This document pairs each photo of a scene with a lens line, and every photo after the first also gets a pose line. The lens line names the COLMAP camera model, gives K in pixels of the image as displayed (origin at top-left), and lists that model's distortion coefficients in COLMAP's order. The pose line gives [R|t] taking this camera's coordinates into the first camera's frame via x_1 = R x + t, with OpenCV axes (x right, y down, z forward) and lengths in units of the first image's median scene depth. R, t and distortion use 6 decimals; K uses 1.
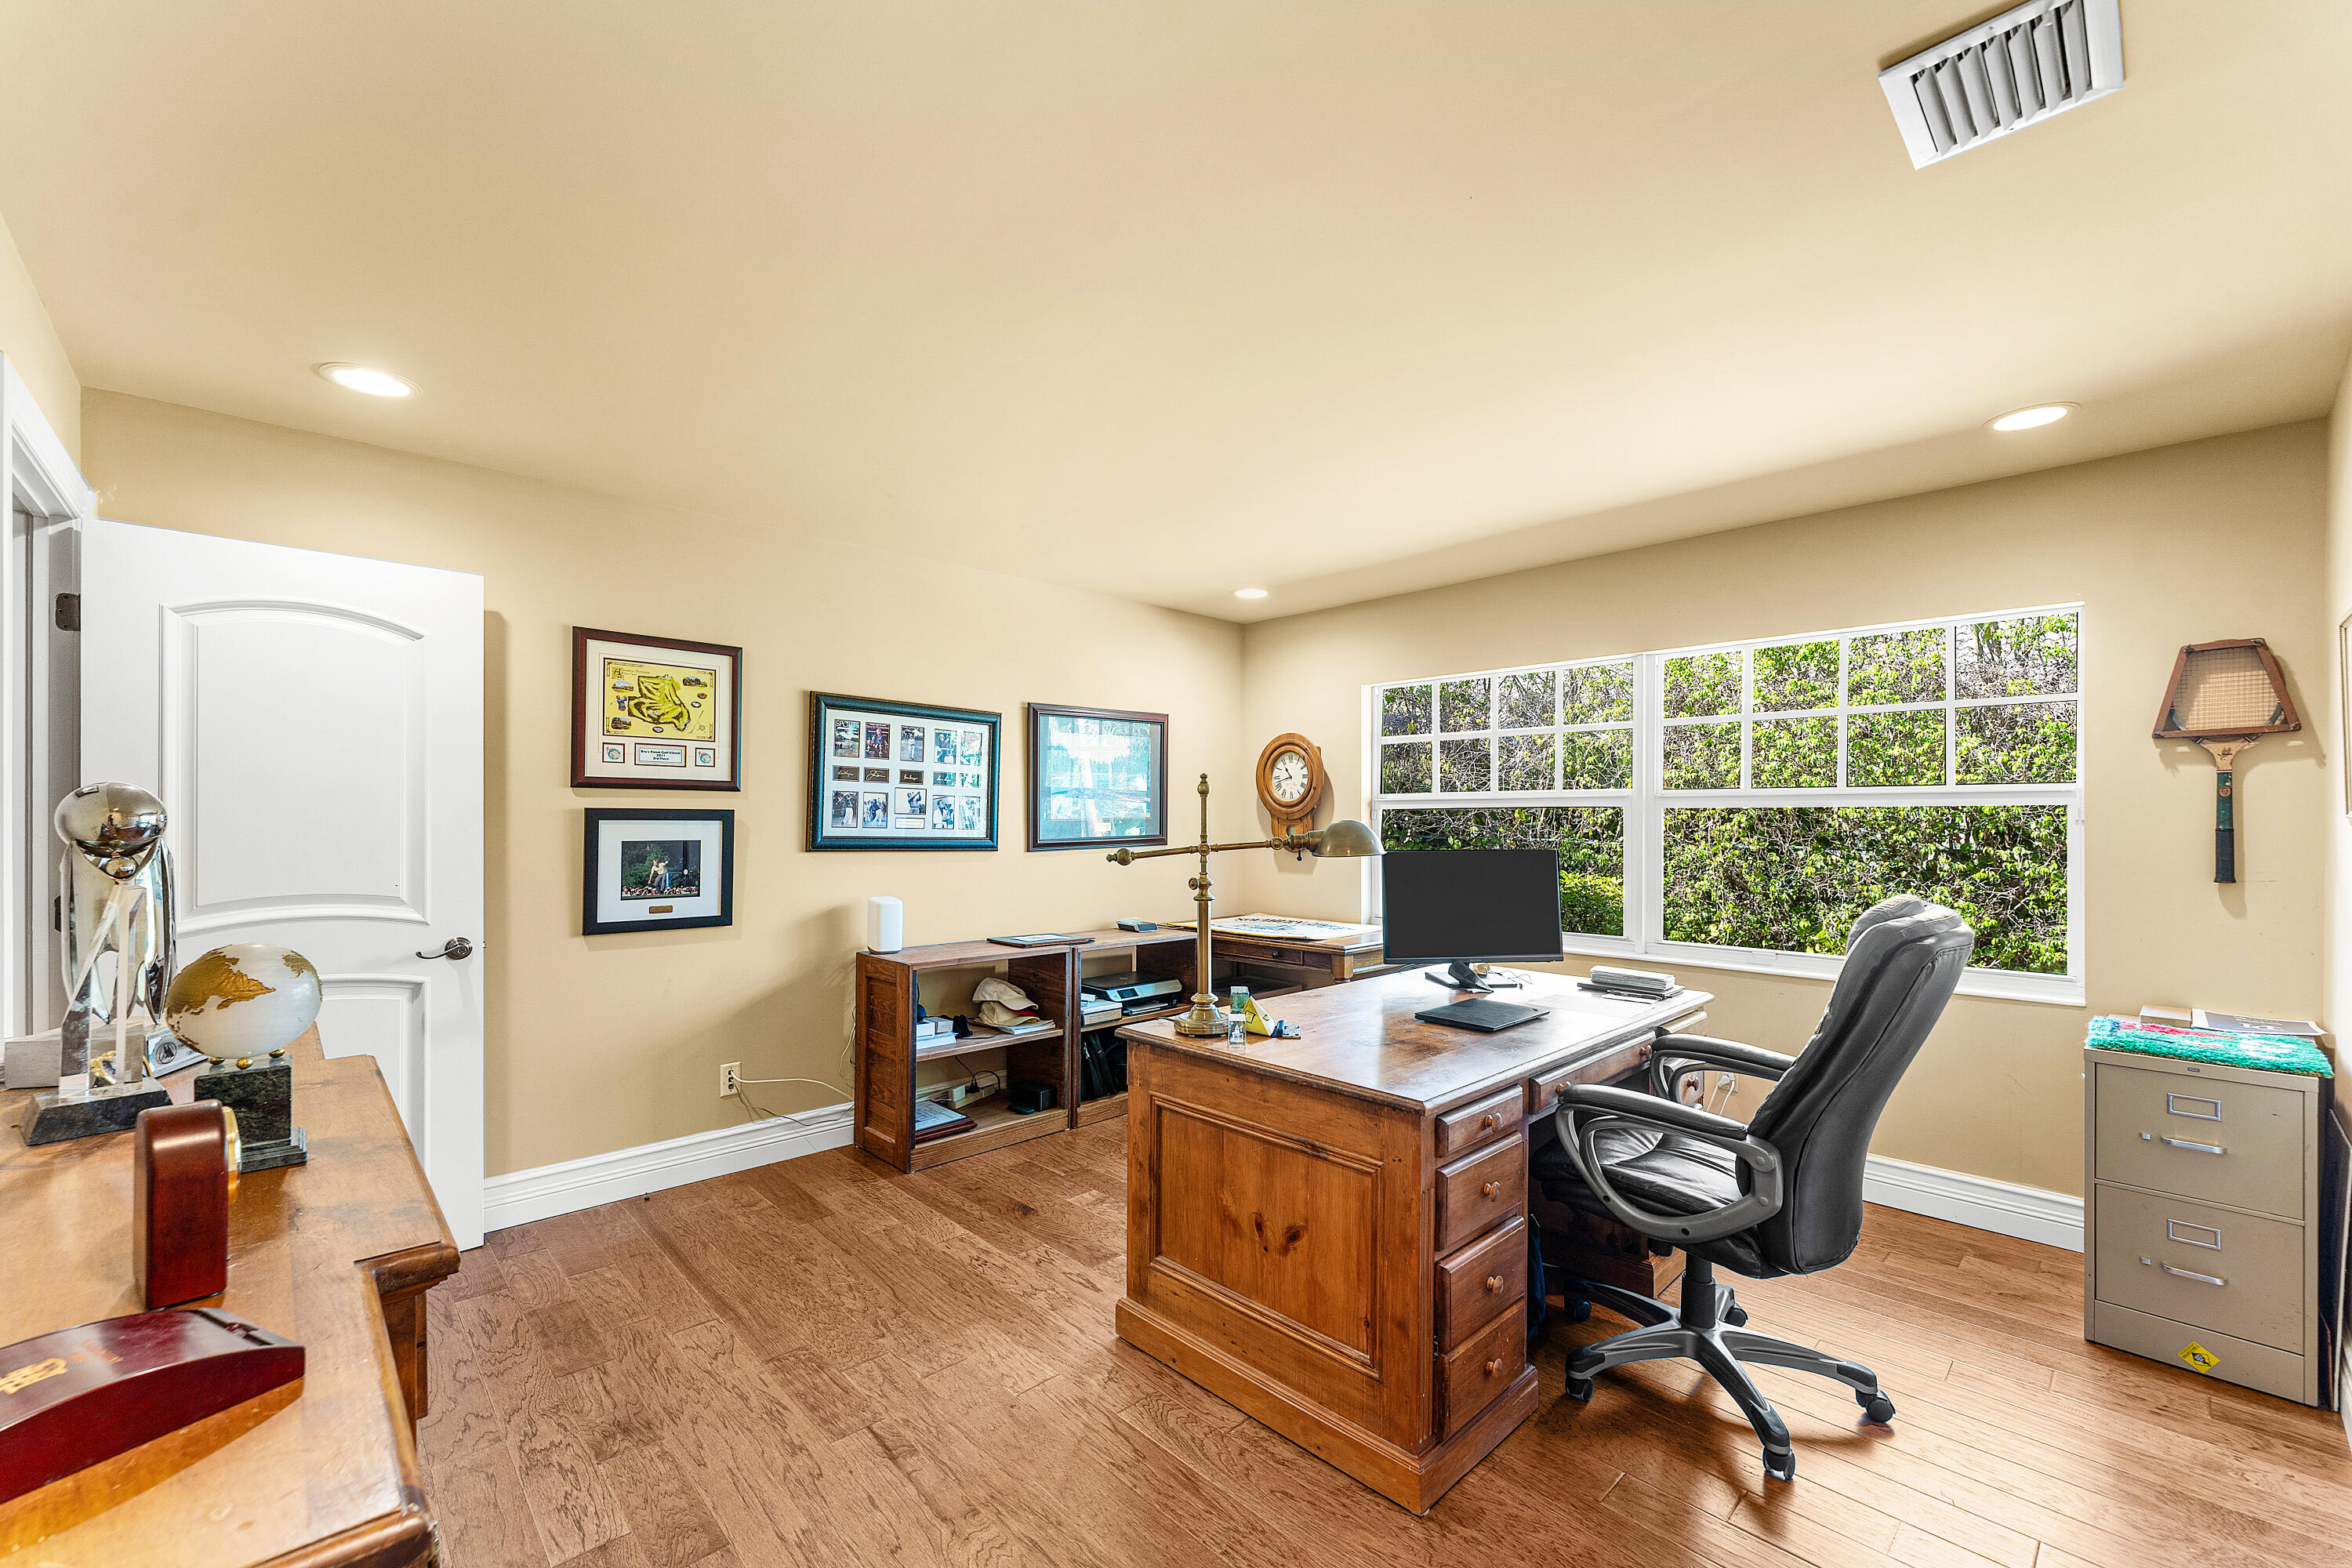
lens RADIAL K [[961.5, 0, 1169.3], [0, 961.5, 806.7], [0, 0, 1]] dist [-0.002518, 0.000297]
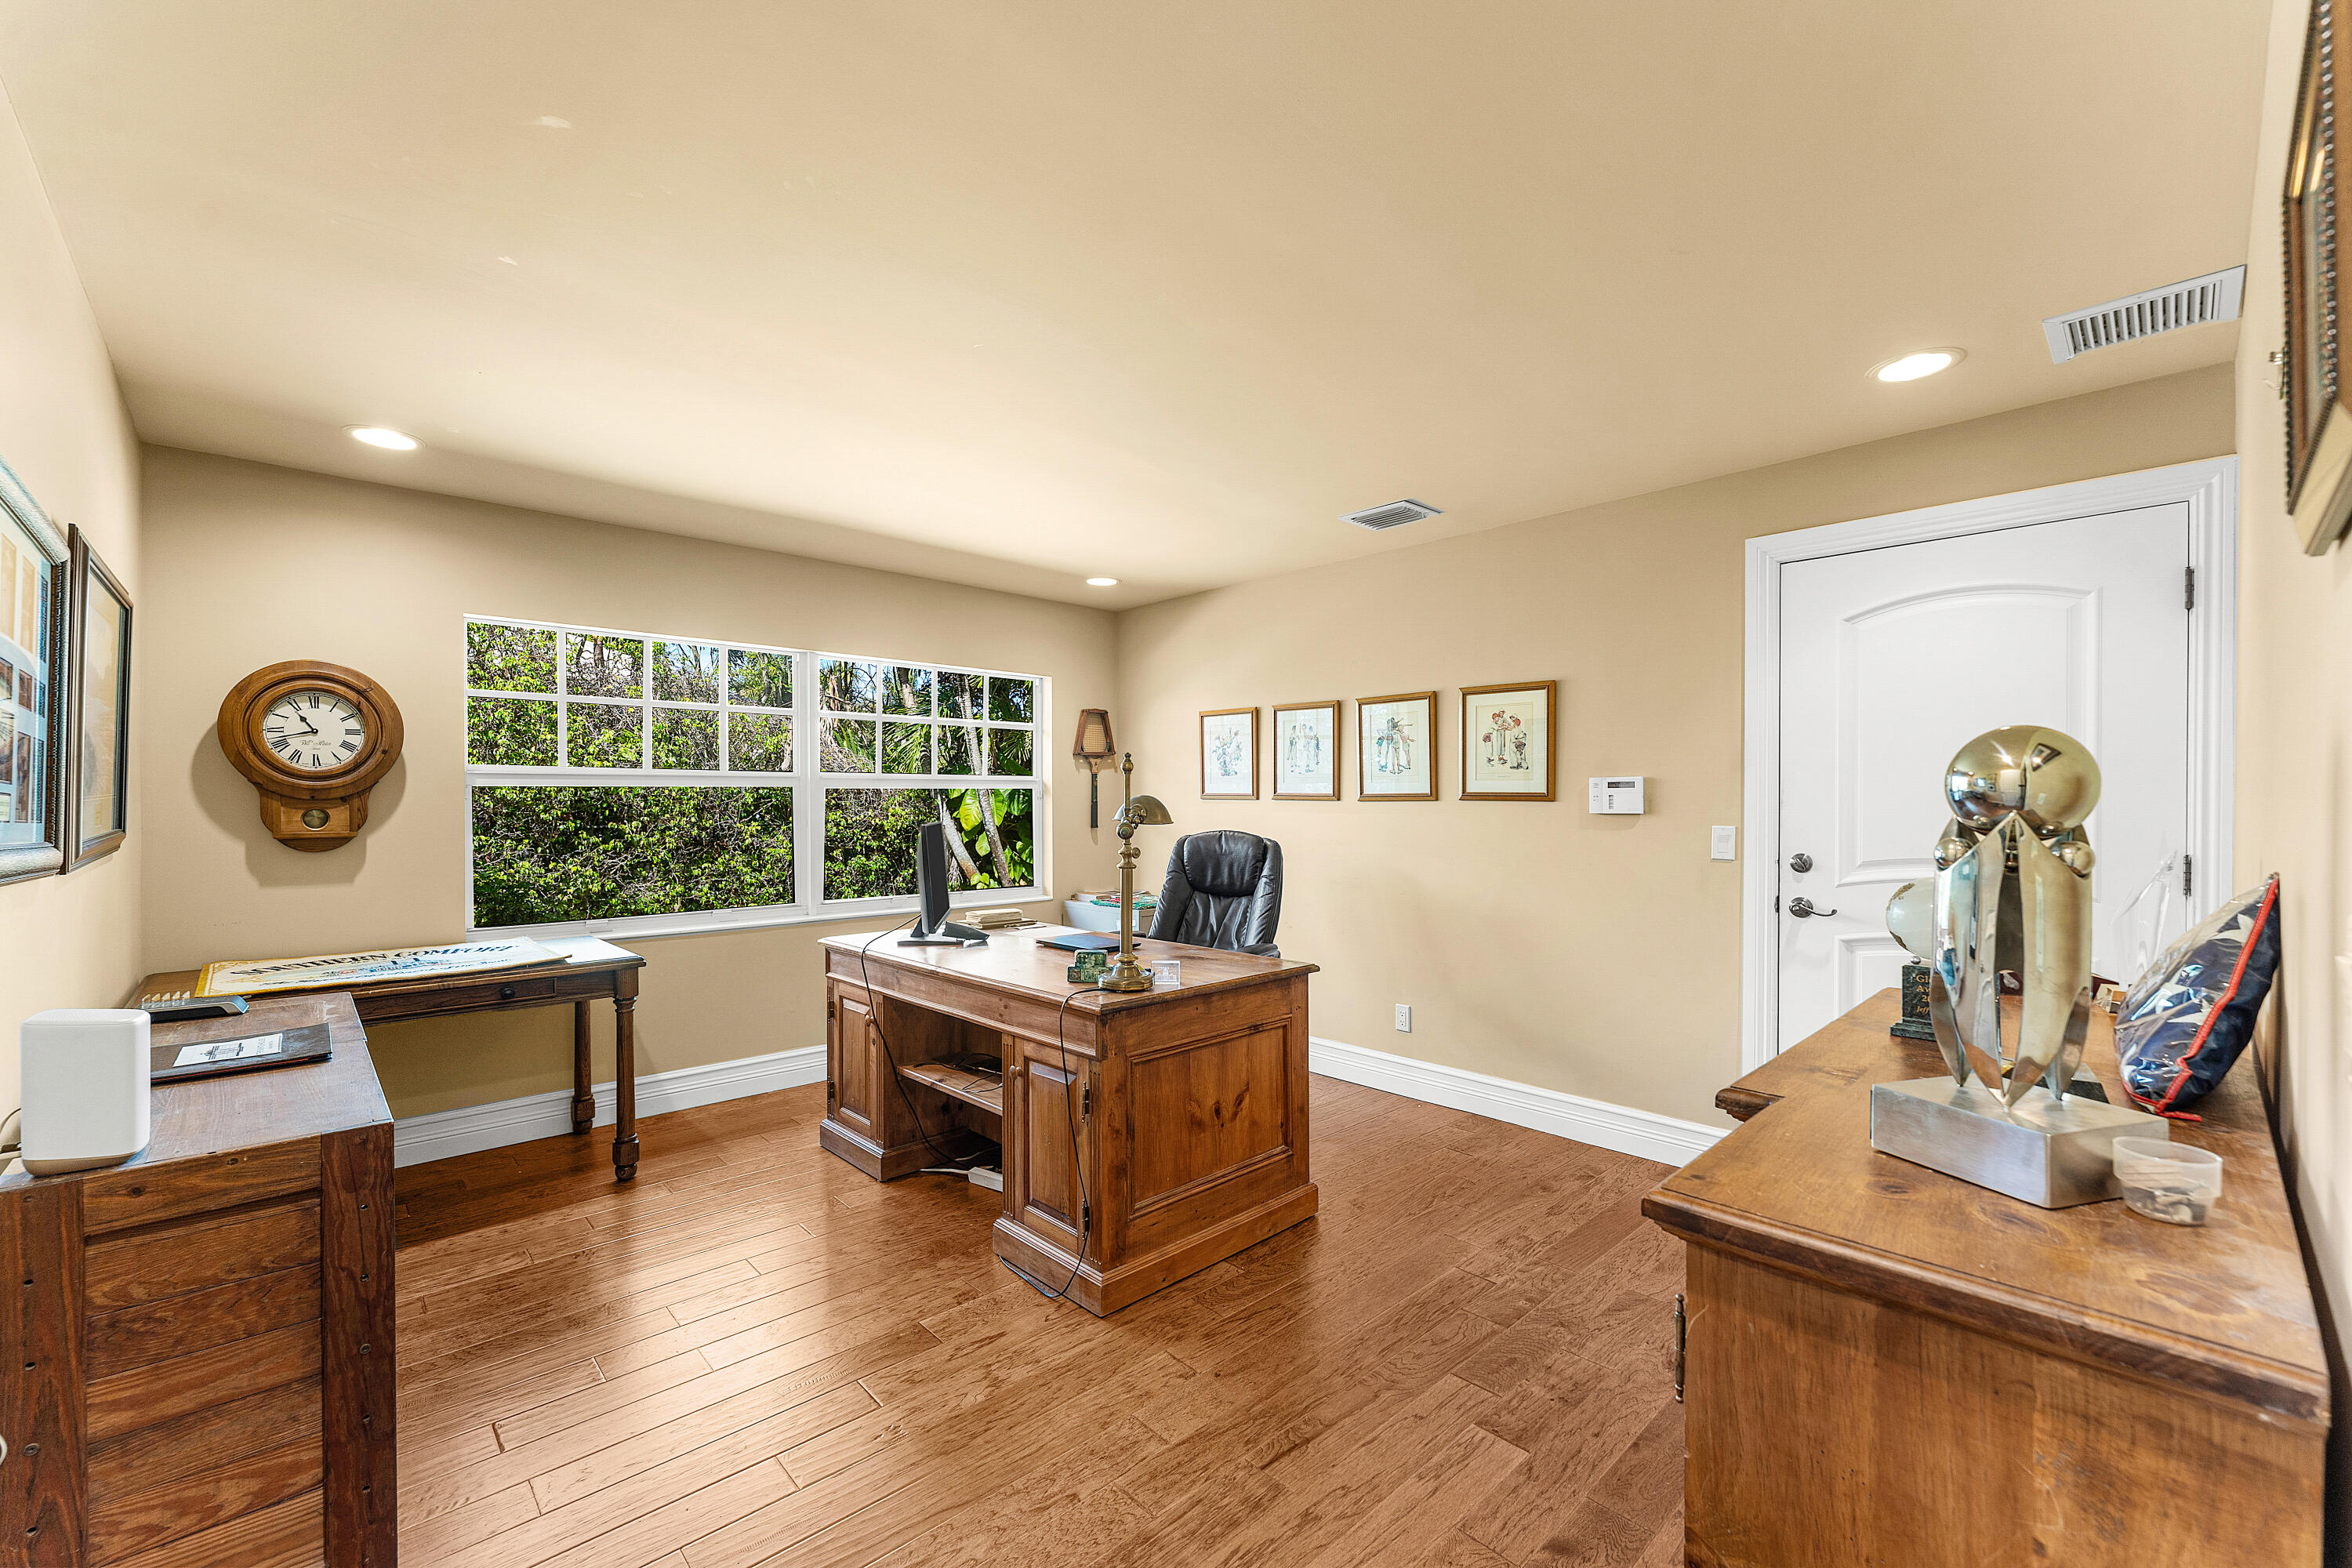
lens RADIAL K [[961.5, 0, 1169.6], [0, 961.5, 780.8], [0, 0, 1]] dist [-0.002518, 0.000297]
pose [[-0.004339, 0.018158, 0.999826, -0.931034], [-0.008721, 0.999796, -0.018195, 0.014989], [-0.999953, -0.008798, -0.004180, 0.834197]]
